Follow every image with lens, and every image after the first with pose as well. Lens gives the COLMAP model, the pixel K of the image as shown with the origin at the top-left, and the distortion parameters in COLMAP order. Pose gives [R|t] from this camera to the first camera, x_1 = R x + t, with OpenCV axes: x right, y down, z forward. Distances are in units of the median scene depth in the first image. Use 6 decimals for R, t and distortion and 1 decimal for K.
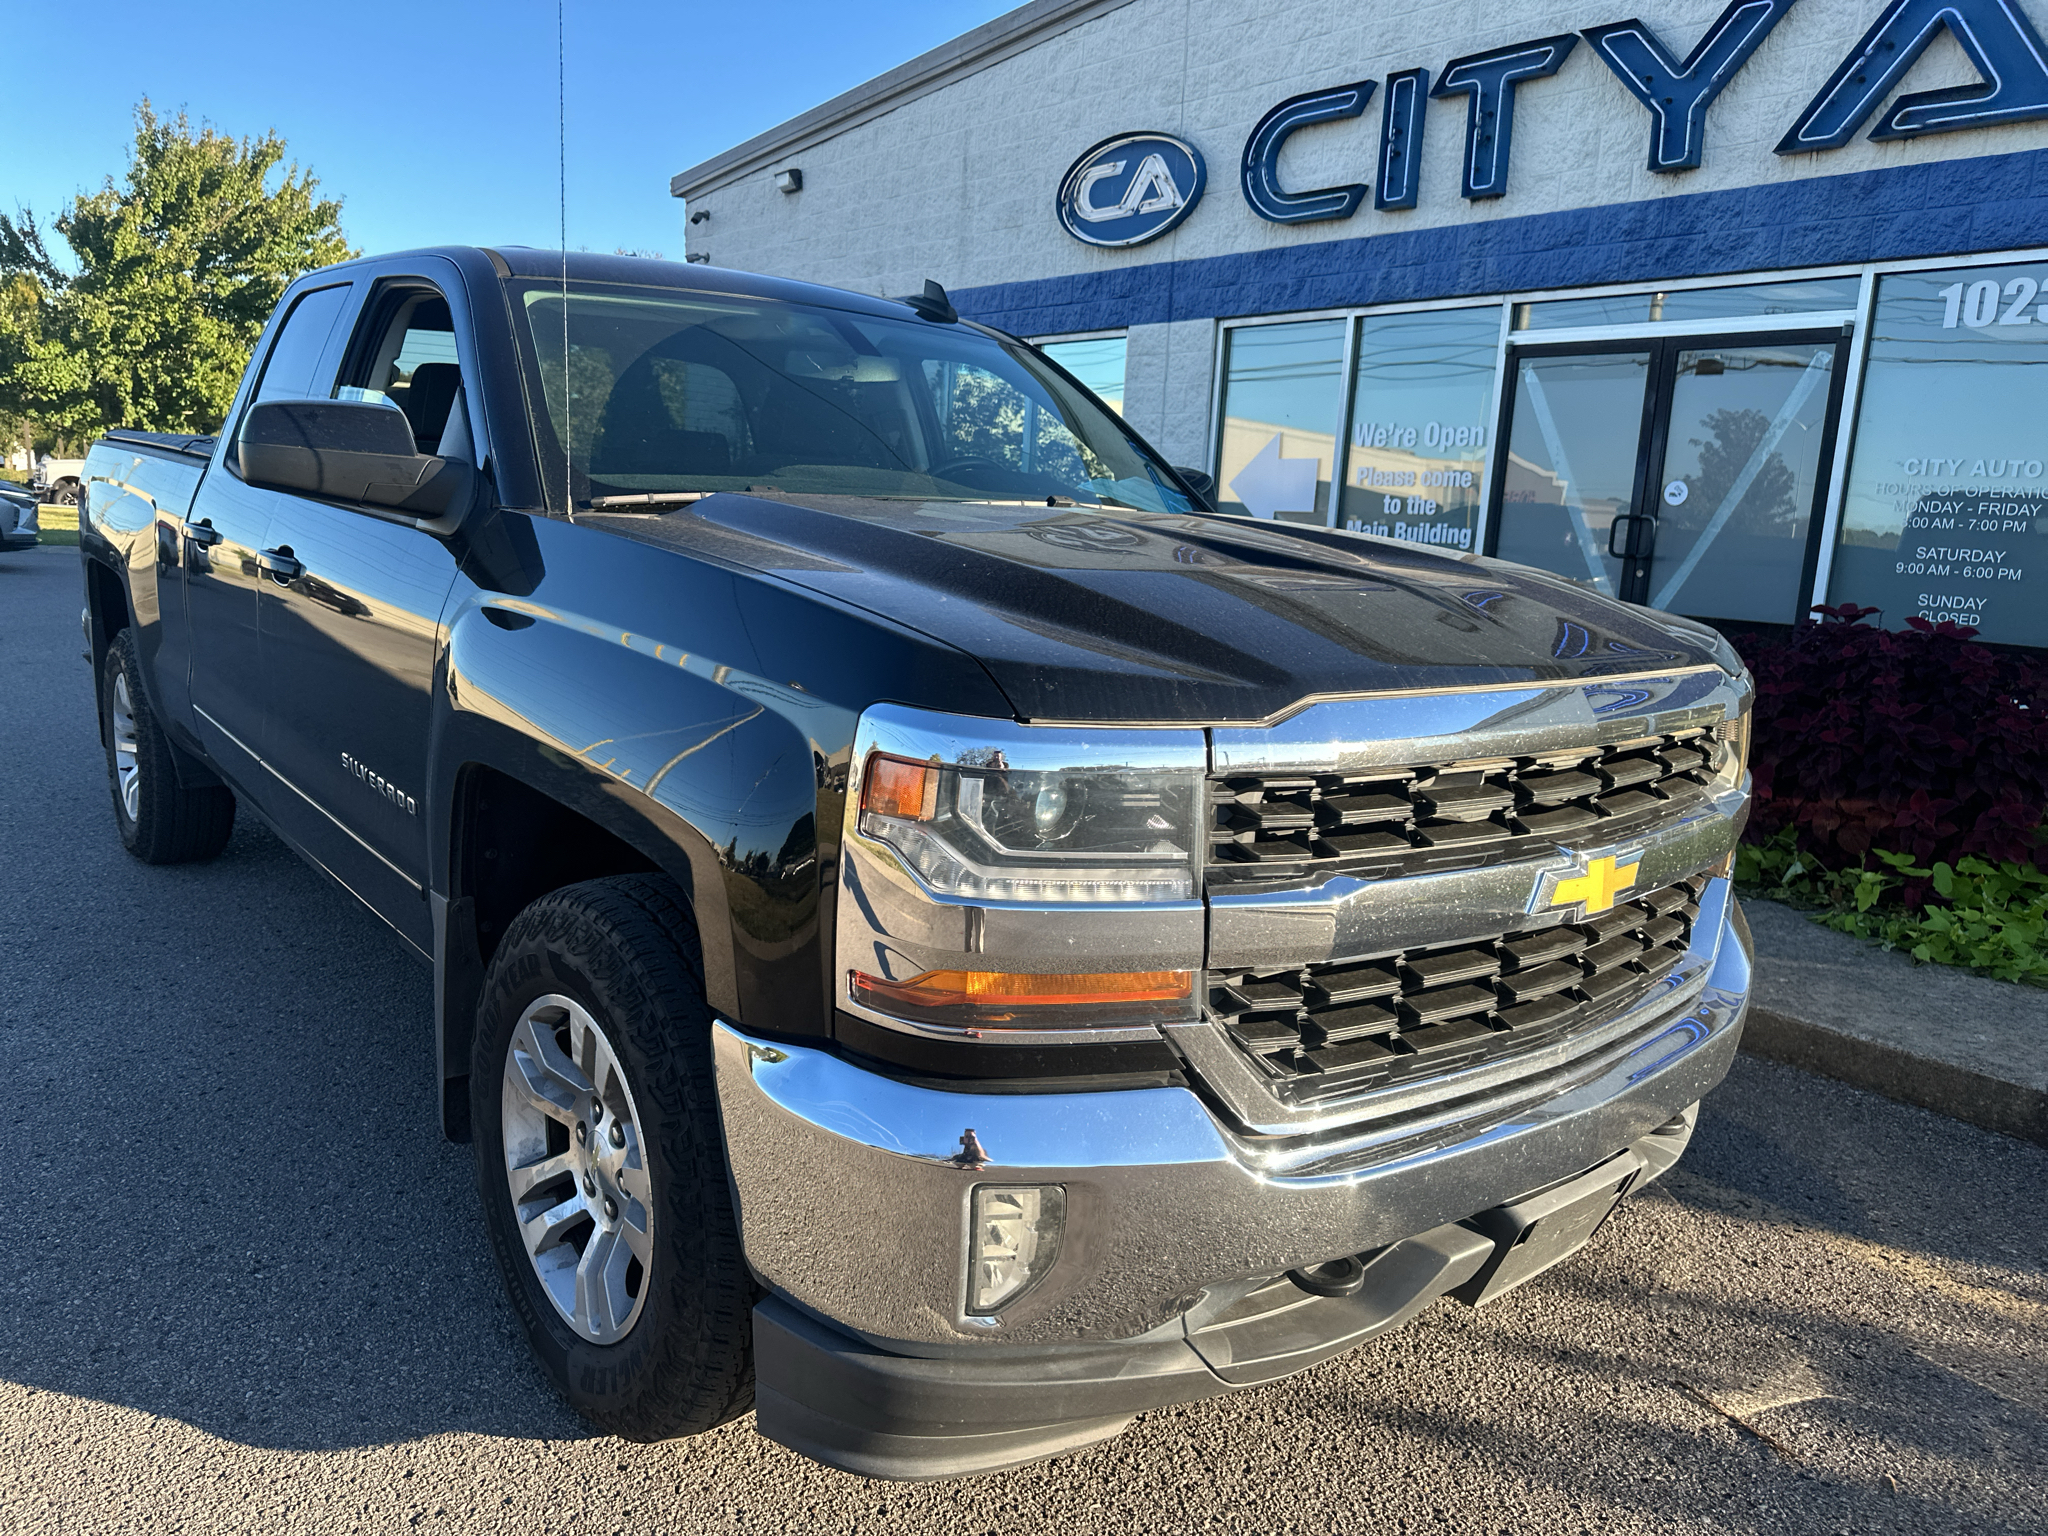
lens RADIAL K [[1457.3, 0, 1018.0], [0, 1457.3, 758.4], [0, 0, 1]] dist [0.025794, -0.040295]
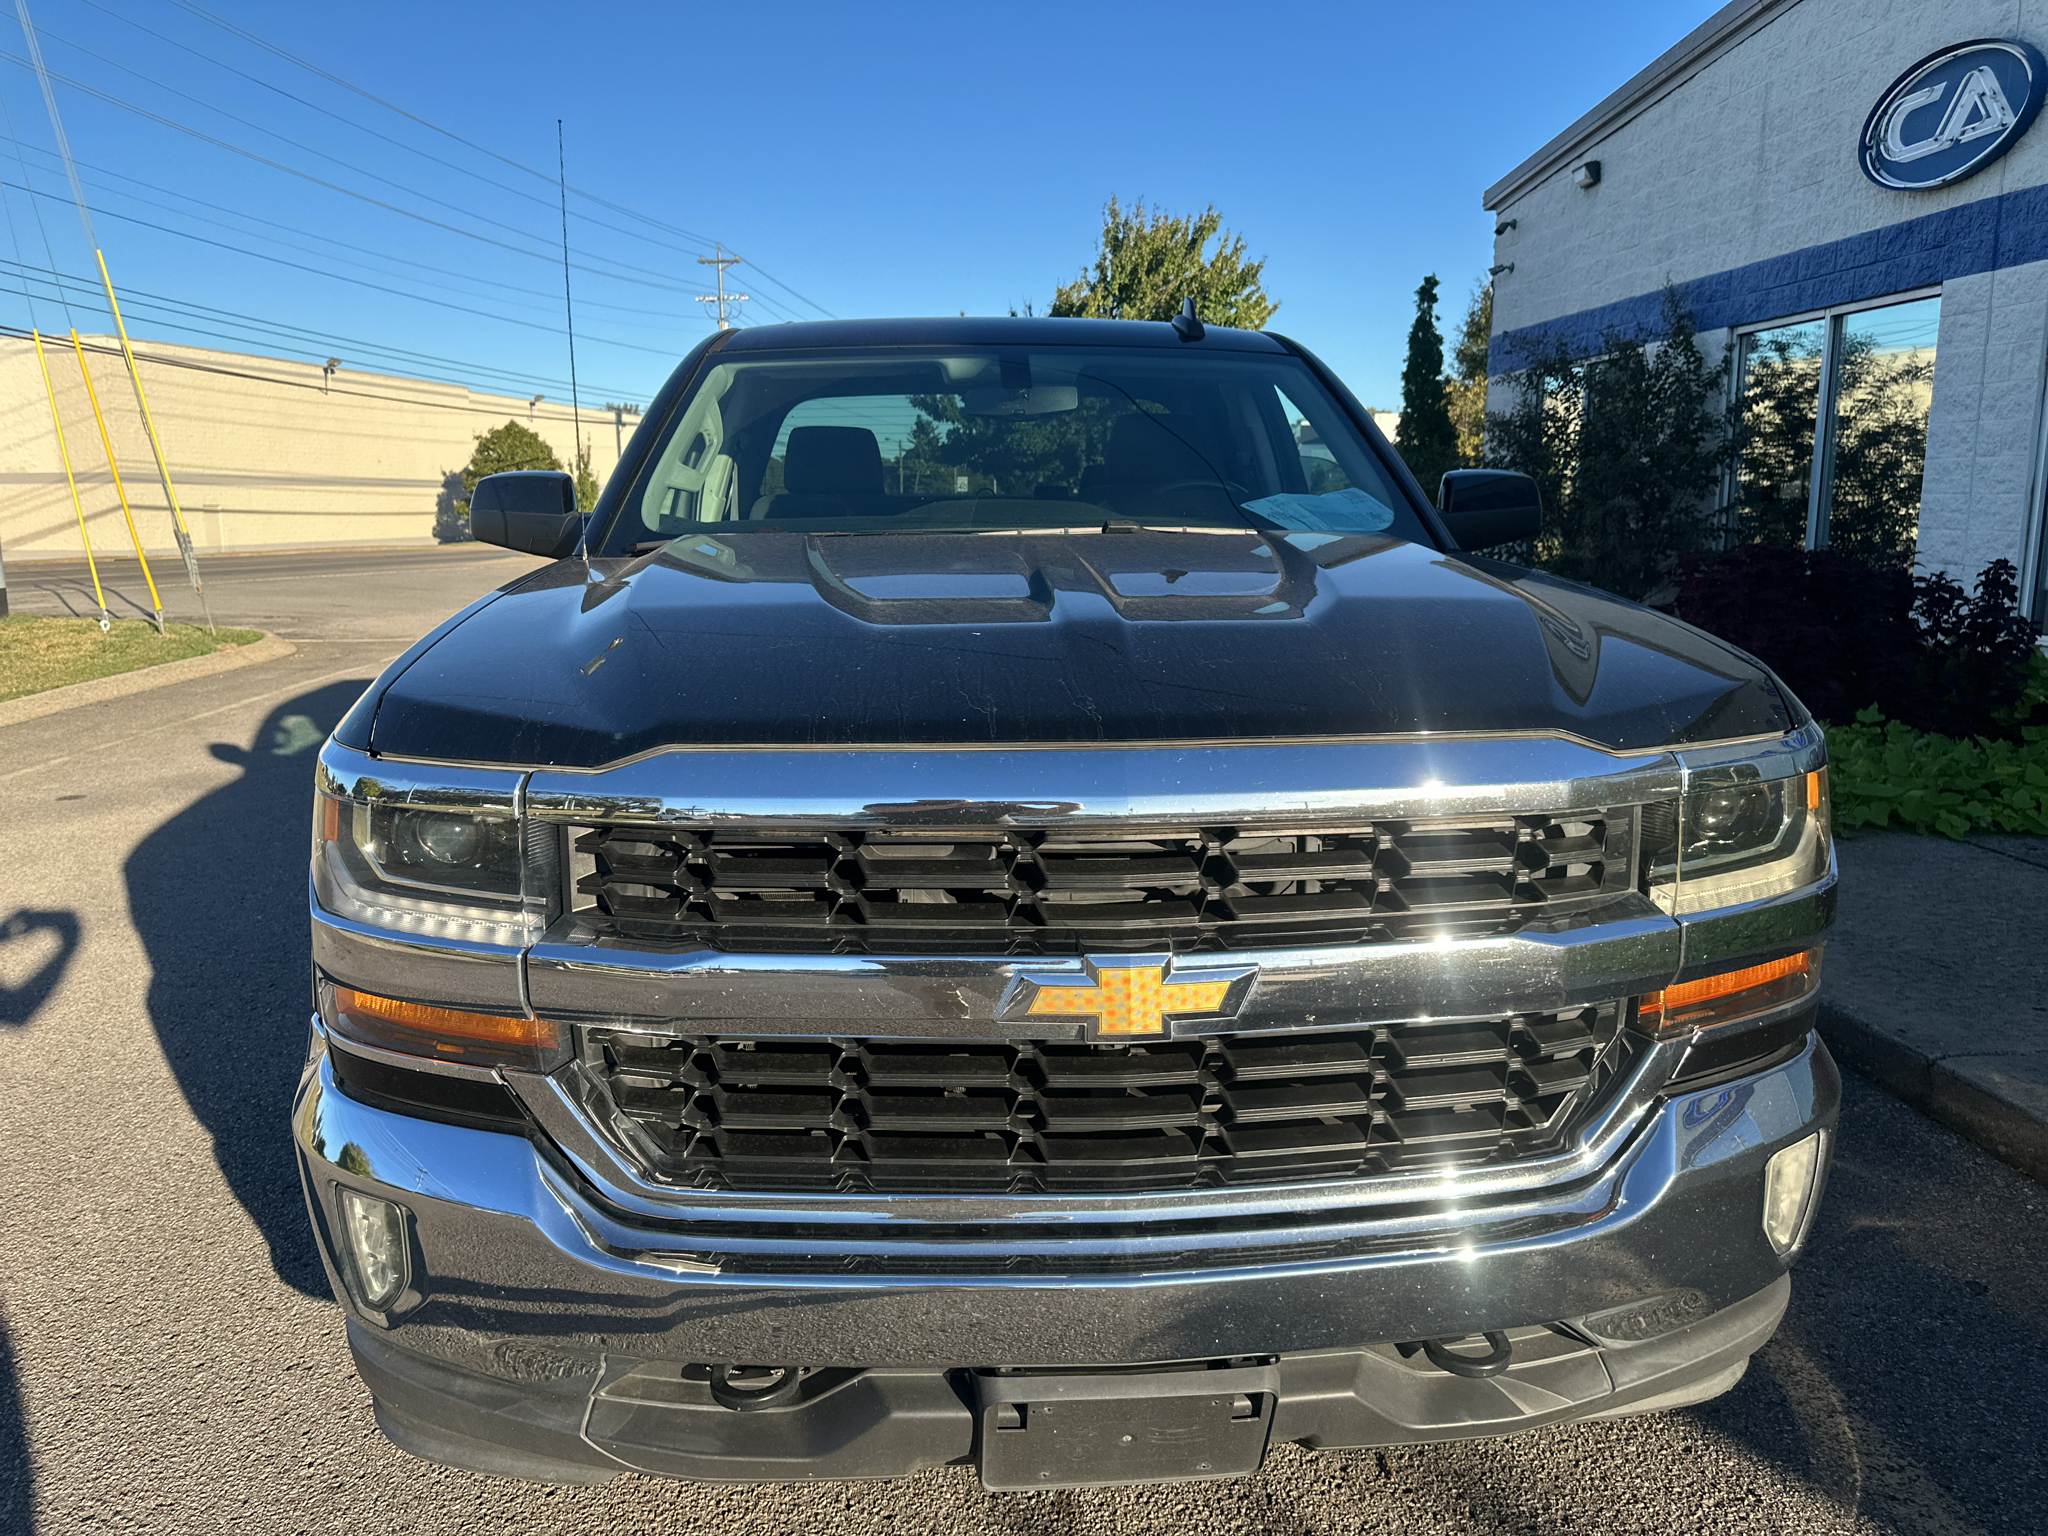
lens RADIAL K [[1457.3, 0, 1018.0], [0, 1457.3, 758.4], [0, 0, 1]] dist [0.025794, -0.040295]
pose [[0.828818, 0.045485, -0.557666, 0.118716], [-0.054912, 0.998491, -0.000171, -0.000555], [0.556817, 0.030764, 0.830065, 0.041342]]
